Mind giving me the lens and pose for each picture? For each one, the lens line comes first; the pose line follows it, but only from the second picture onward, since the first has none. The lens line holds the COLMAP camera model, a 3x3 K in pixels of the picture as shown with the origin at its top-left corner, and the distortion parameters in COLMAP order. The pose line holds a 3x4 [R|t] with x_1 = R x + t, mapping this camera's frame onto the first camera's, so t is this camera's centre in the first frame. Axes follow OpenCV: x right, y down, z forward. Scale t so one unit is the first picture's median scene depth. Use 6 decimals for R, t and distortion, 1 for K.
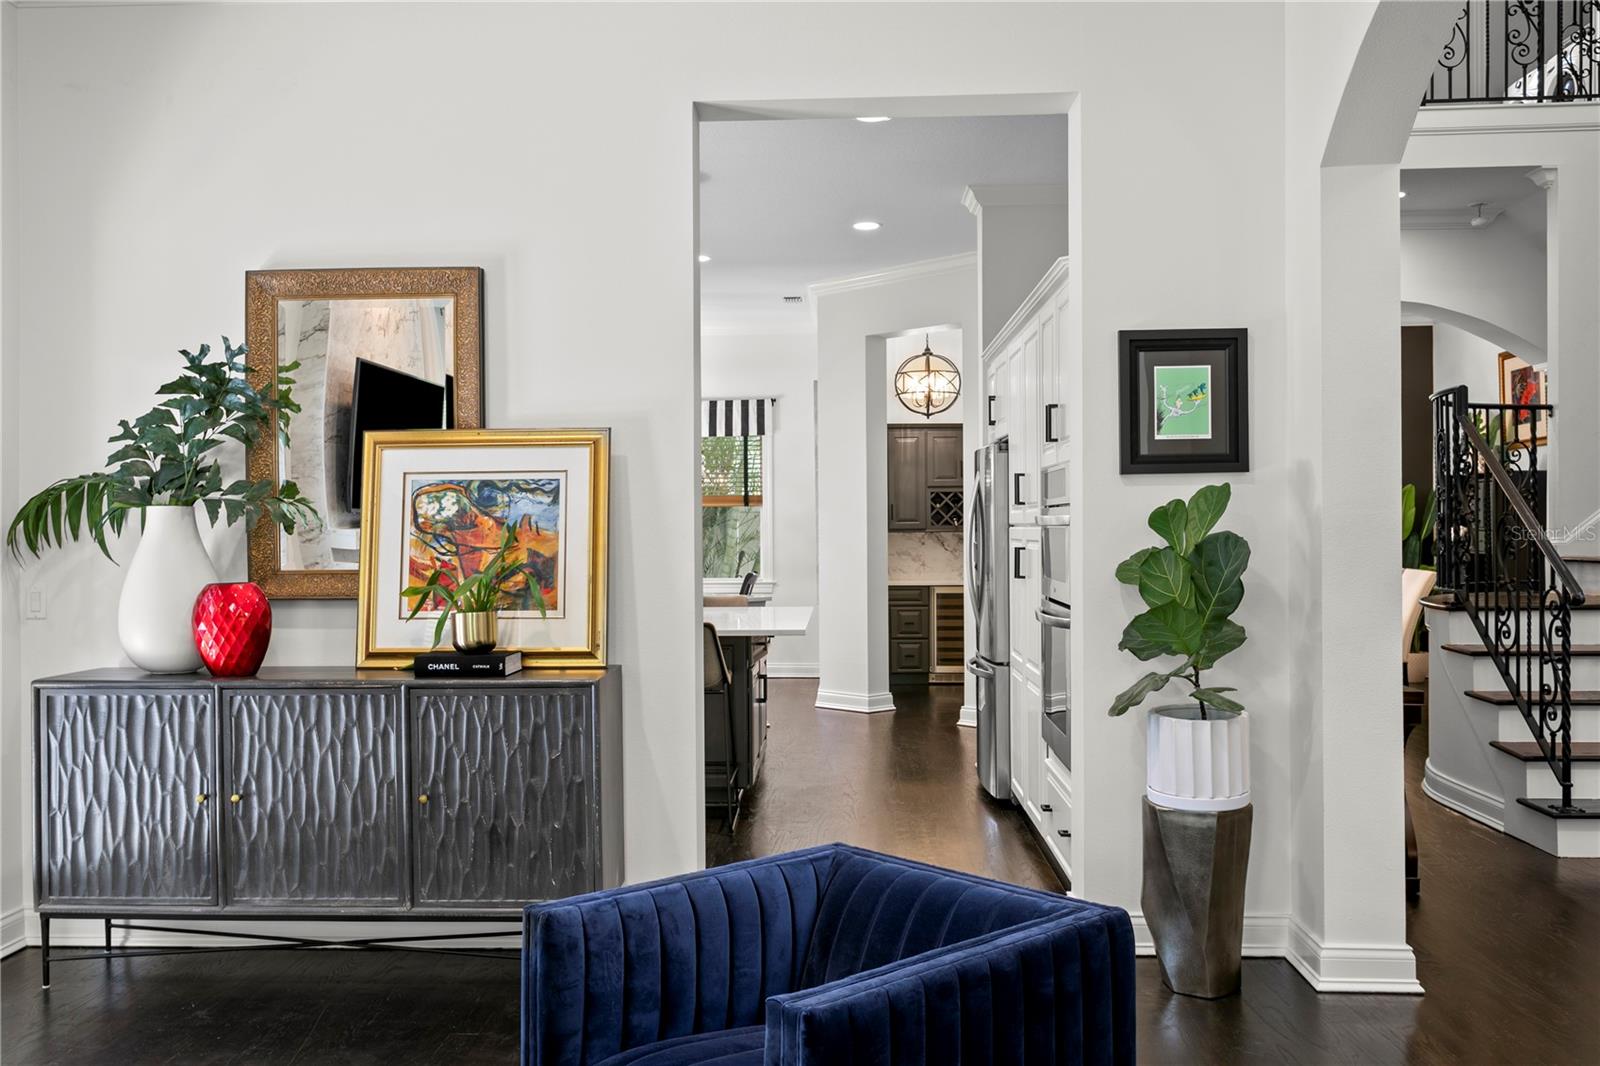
lens RADIAL K [[1416.6, 0, 799.4], [0, 1416.6, 533.8], [0, 0, 1]] dist [-0.006962, -0.001038]
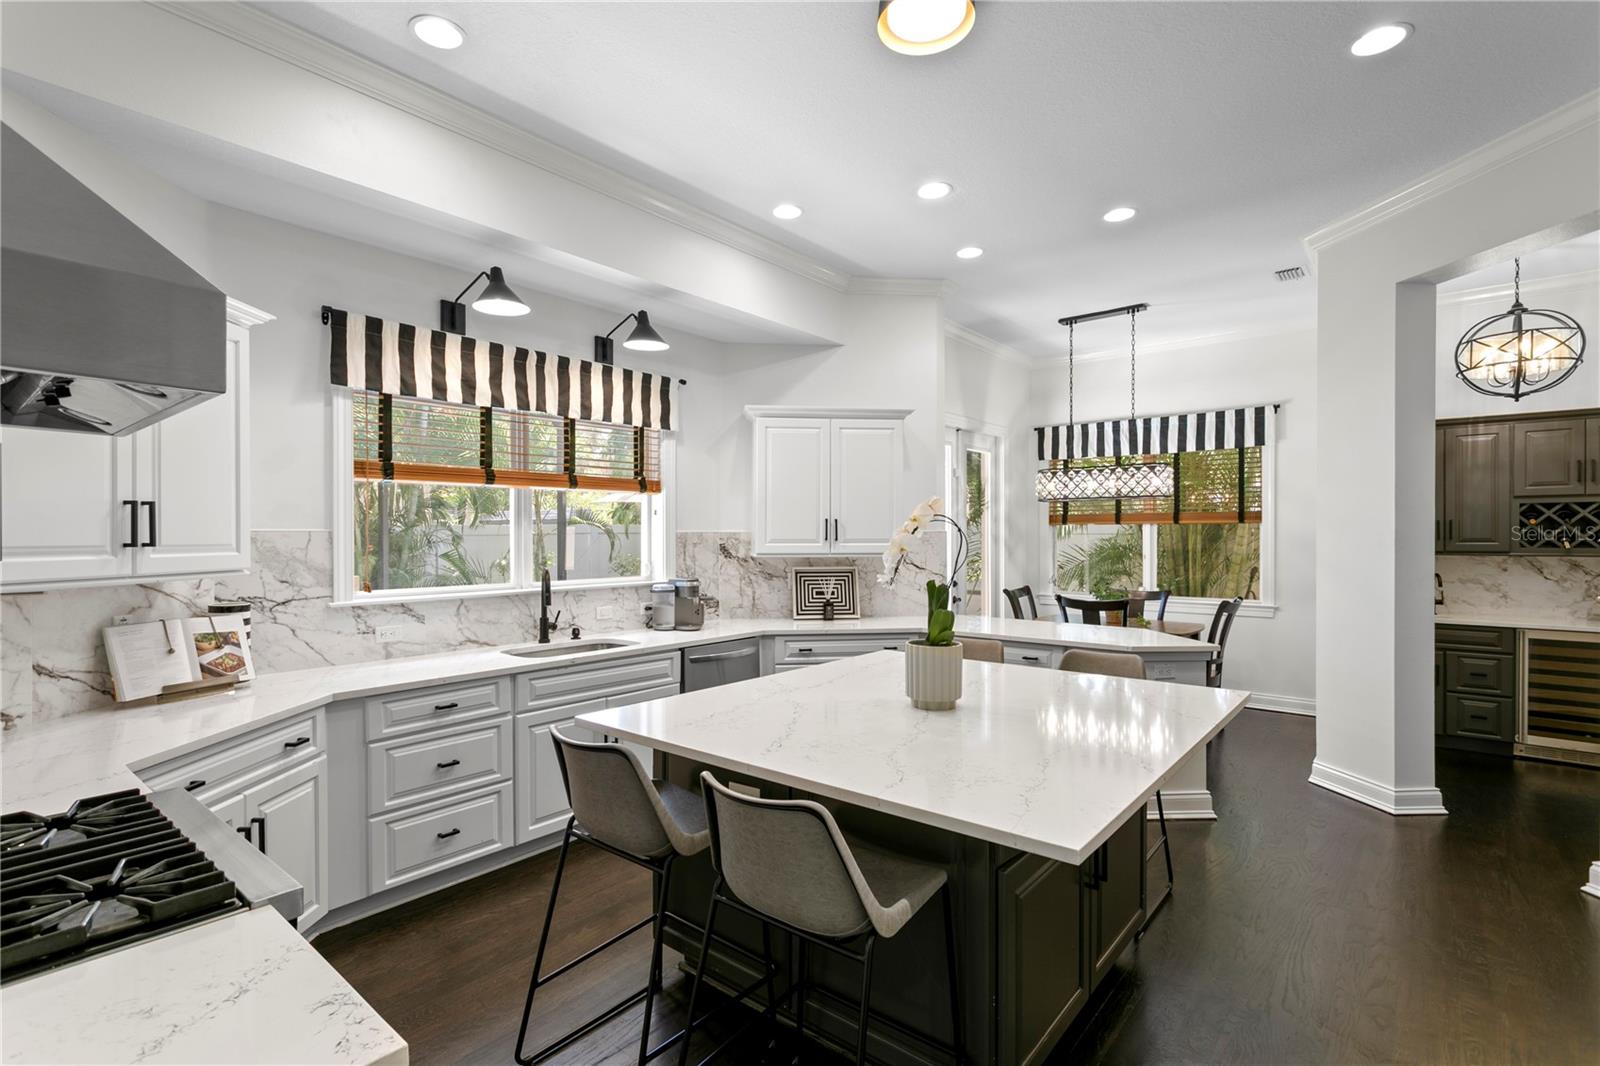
lens RADIAL K [[741.2, 0, 798.6], [0, 741.2, 541.3], [0, 0, 1]] dist [0.011142, 0.001588]
pose [[0.785223, 0.010190, -0.619130, 0.037943], [-0.006389, 0.999945, 0.008354, -0.009978], [0.619181, -0.002604, 0.785244, 0.440241]]
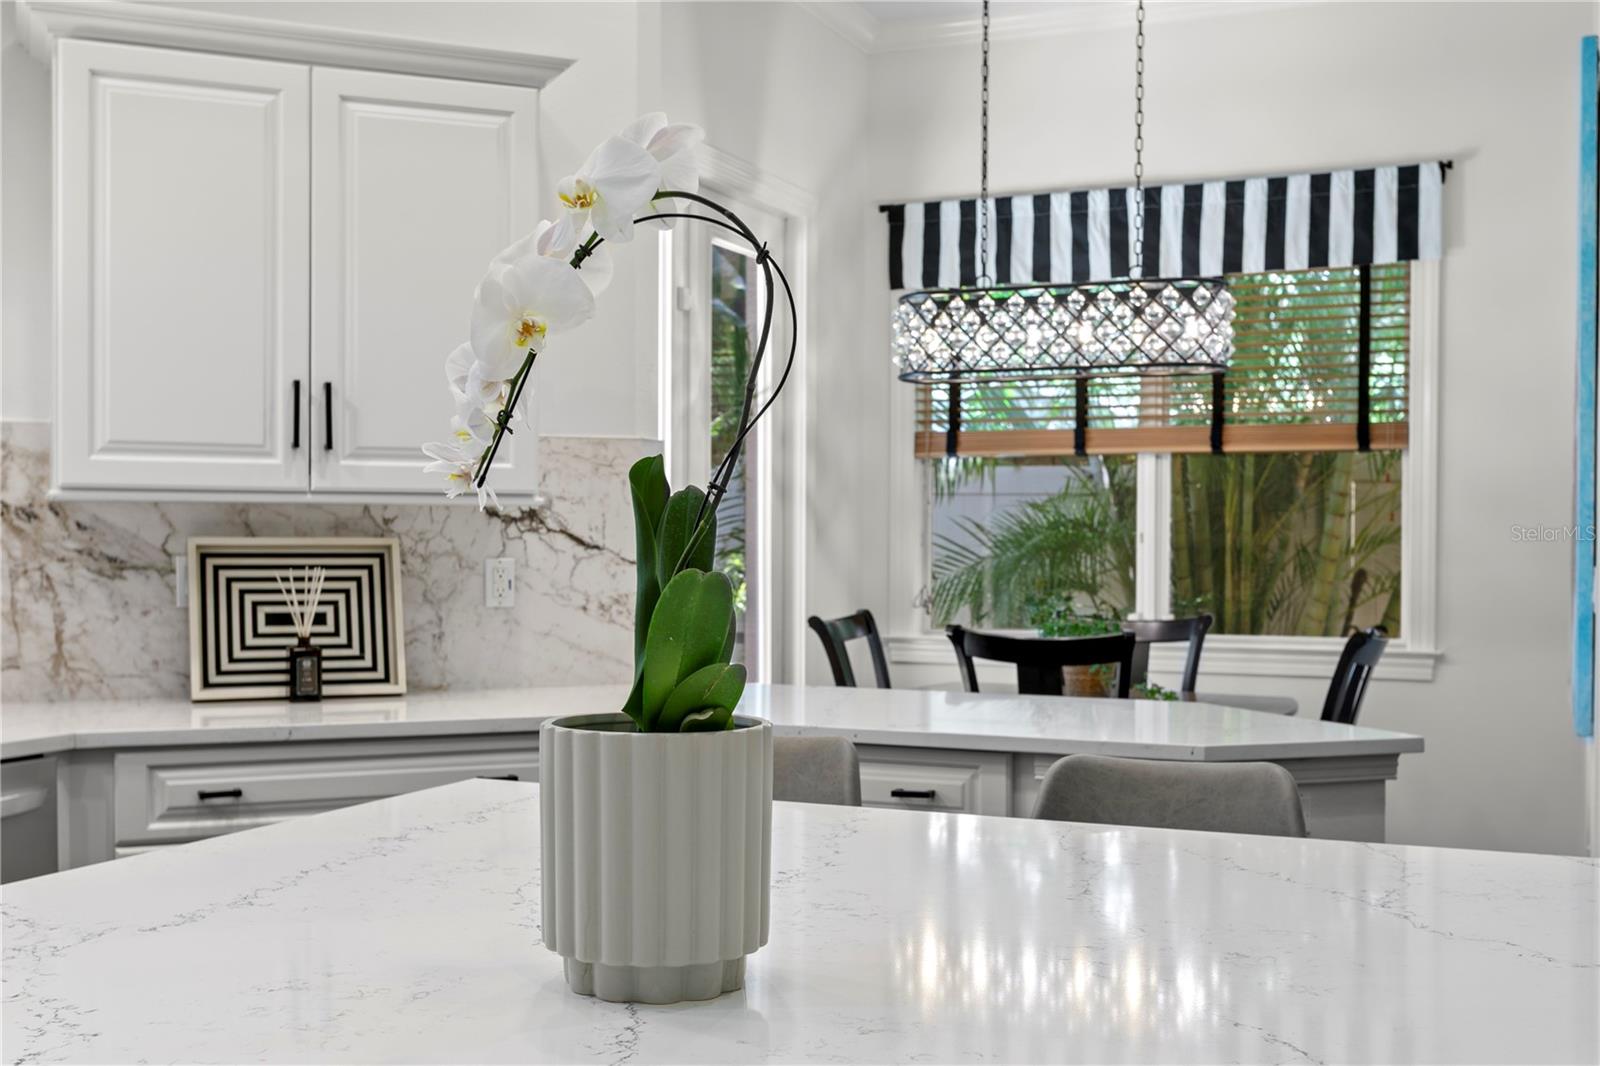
lens RADIAL K [[1679.0, 0, 781.5], [0, 1679.0, 563.3], [0, 0, 1]] dist [0.004198, 0.000000]
pose [[0.926754, 0.015828, -0.375336, -0.012735], [-0.013427, 0.999869, 0.009012, 0.008995], [0.375429, -0.003312, 0.926845, 0.528581]]
